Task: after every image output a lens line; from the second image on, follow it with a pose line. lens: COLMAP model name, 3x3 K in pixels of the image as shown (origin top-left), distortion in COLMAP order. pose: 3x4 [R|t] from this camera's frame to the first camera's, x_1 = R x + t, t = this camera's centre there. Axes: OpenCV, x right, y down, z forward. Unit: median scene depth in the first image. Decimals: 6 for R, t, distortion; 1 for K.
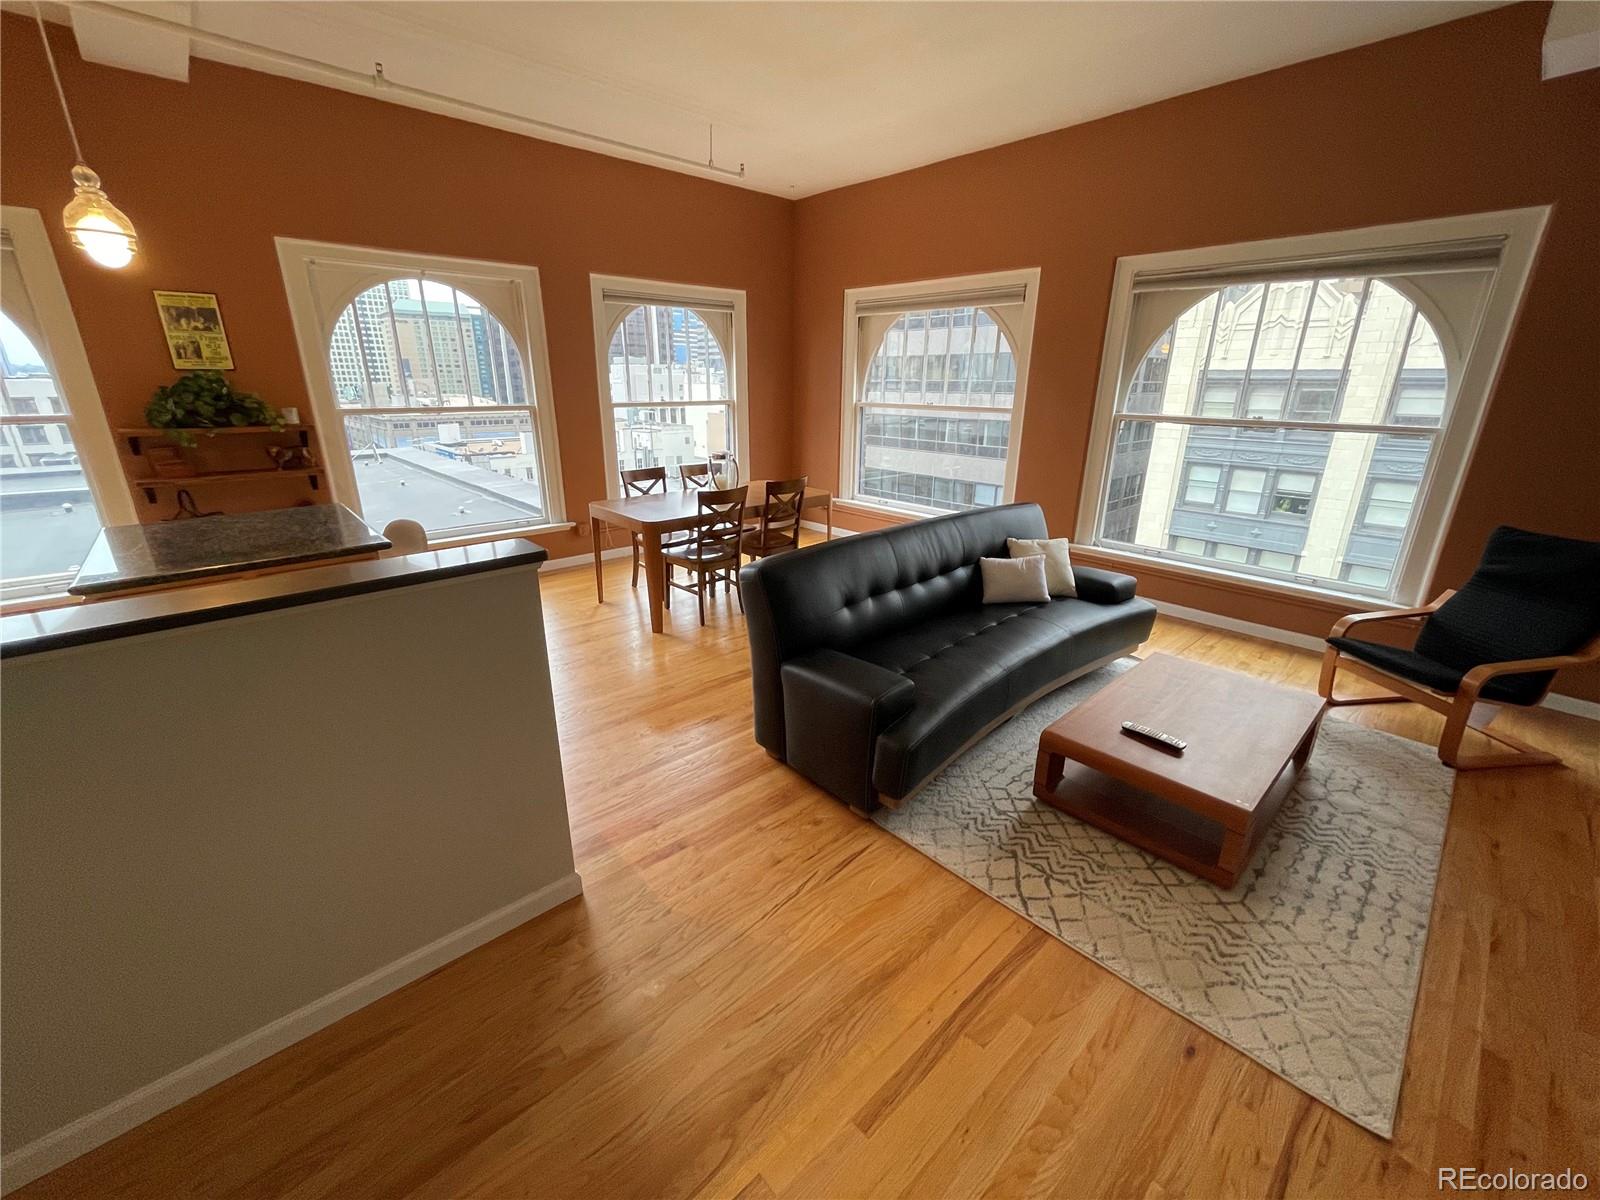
lens RADIAL K [[643.8, 0, 800.0], [0, 643.8, 600.0], [0, 0, 1]] dist [-0.006171, 0.000368]
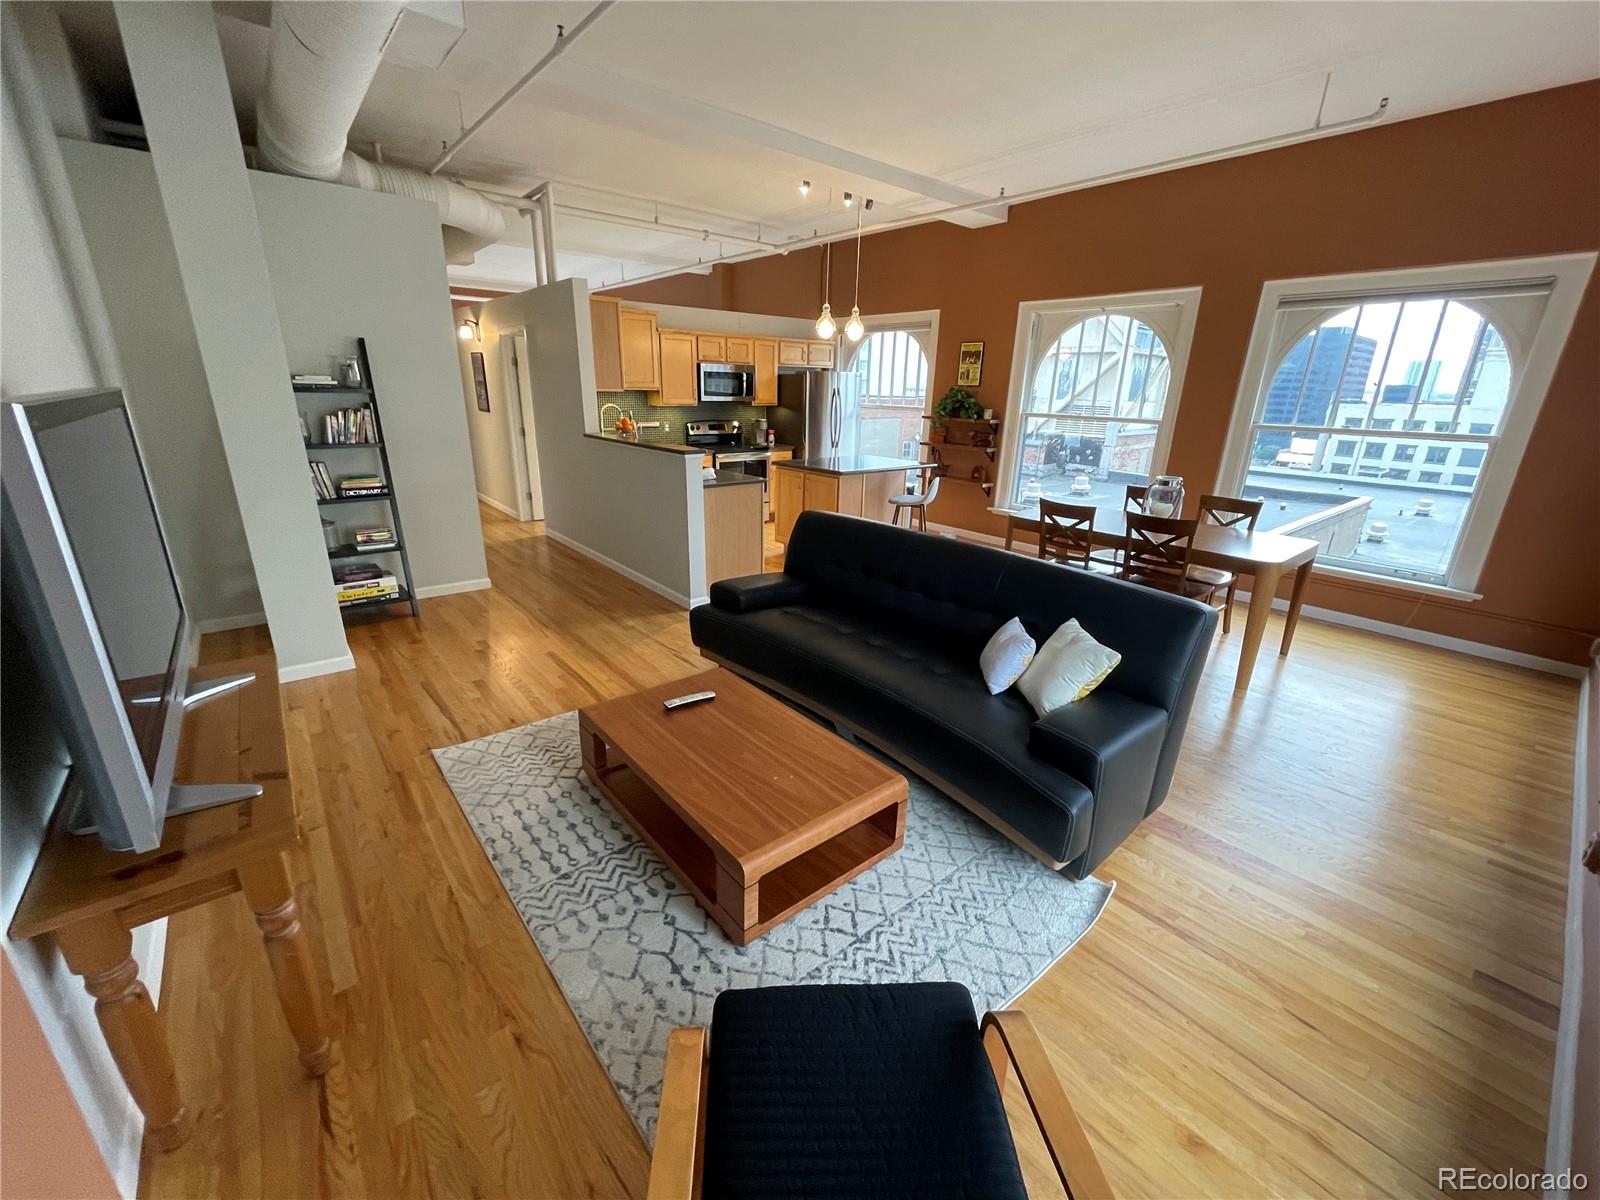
lens RADIAL K [[643.8, 0, 800.0], [0, 643.8, 600.0], [0, 0, 1]] dist [-0.006171, 0.000368]
pose [[-0.048005, 0.308000, -0.950174, 1.722611], [-0.344524, 0.887787, 0.305183, -0.386090], [0.937550, 0.342008, 0.063495, 1.169808]]
